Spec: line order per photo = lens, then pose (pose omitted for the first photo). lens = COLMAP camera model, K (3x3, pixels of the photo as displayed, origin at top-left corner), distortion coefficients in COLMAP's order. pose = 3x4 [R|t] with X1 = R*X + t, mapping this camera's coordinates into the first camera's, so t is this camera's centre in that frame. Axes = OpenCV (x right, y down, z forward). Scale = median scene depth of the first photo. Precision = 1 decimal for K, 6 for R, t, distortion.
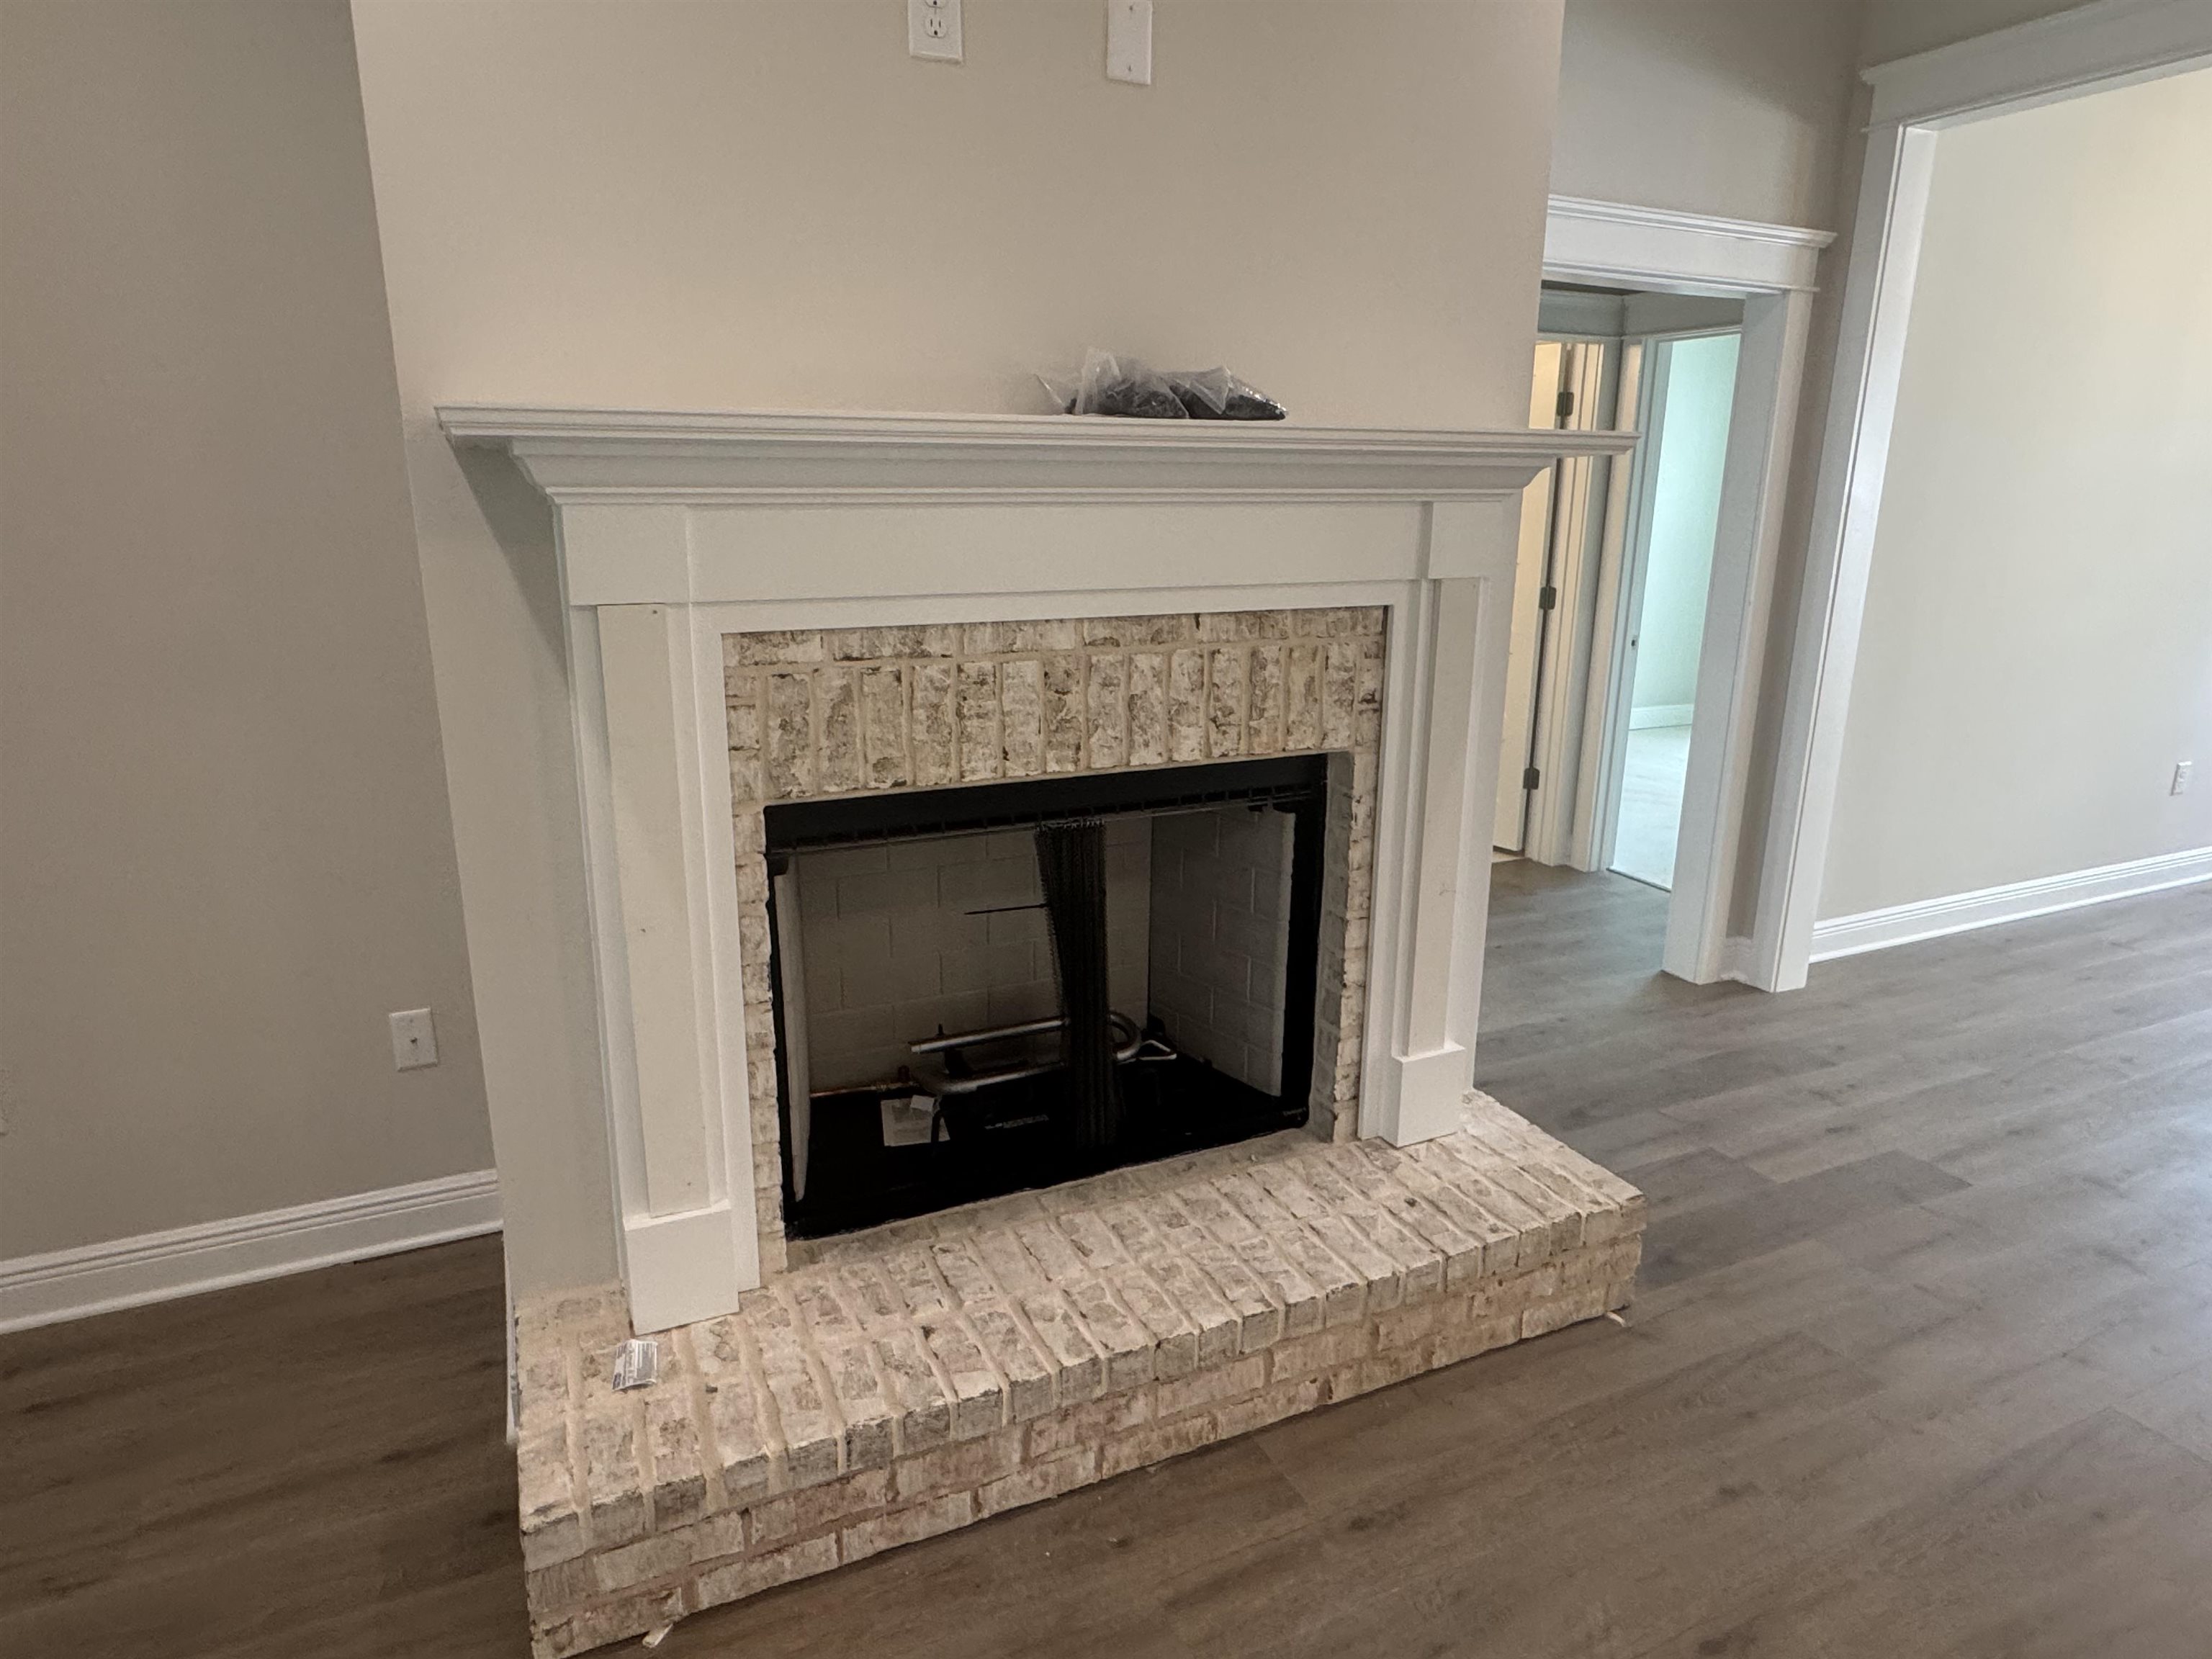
lens RADIAL K [[1302.7, 0, 1106.0], [0, 1302.7, 829.5], [0, 0, 1]] dist [0.006315, 0.001384]
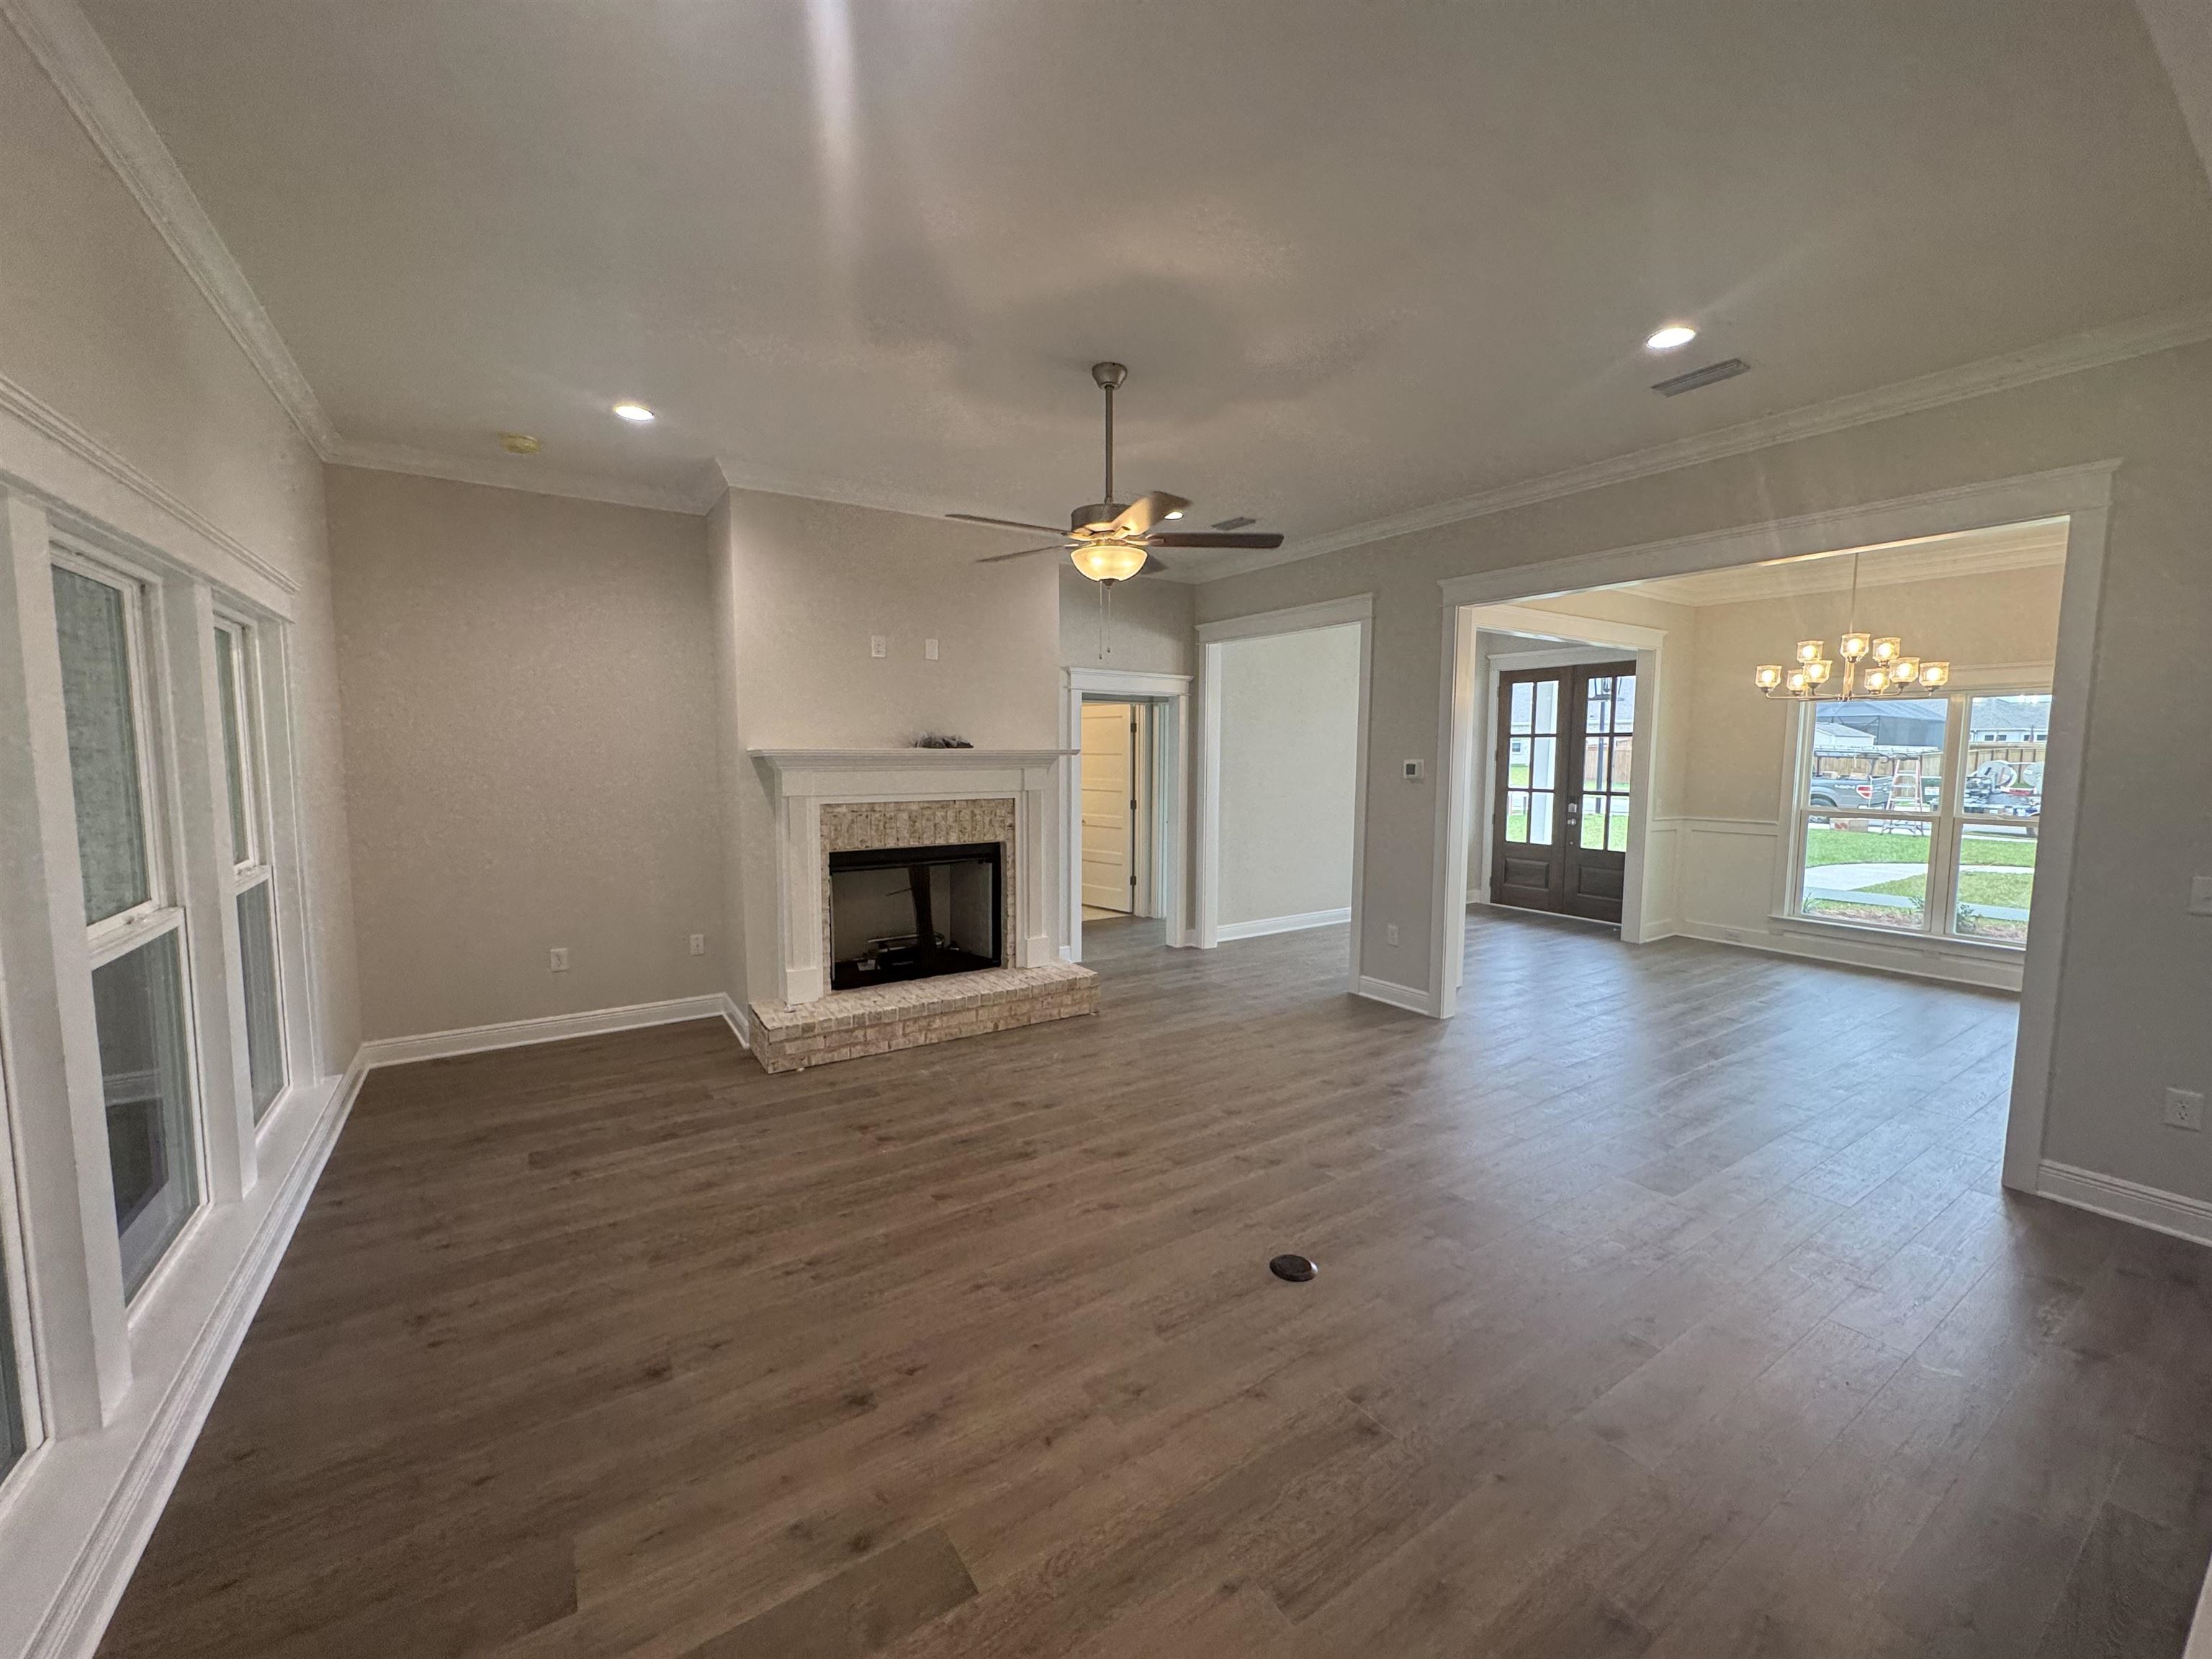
lens RADIAL K [[872.4, 0, 1106.0], [0, 872.4, 829.5], [0, 0, 1]] dist [-0.001335, -0.000111]
pose [[0.989837, -0.016890, 0.141202, 0.135669], [0.040570, 0.985197, -0.166556, 0.306360], [-0.136298, 0.170591, 0.975869, -1.275393]]
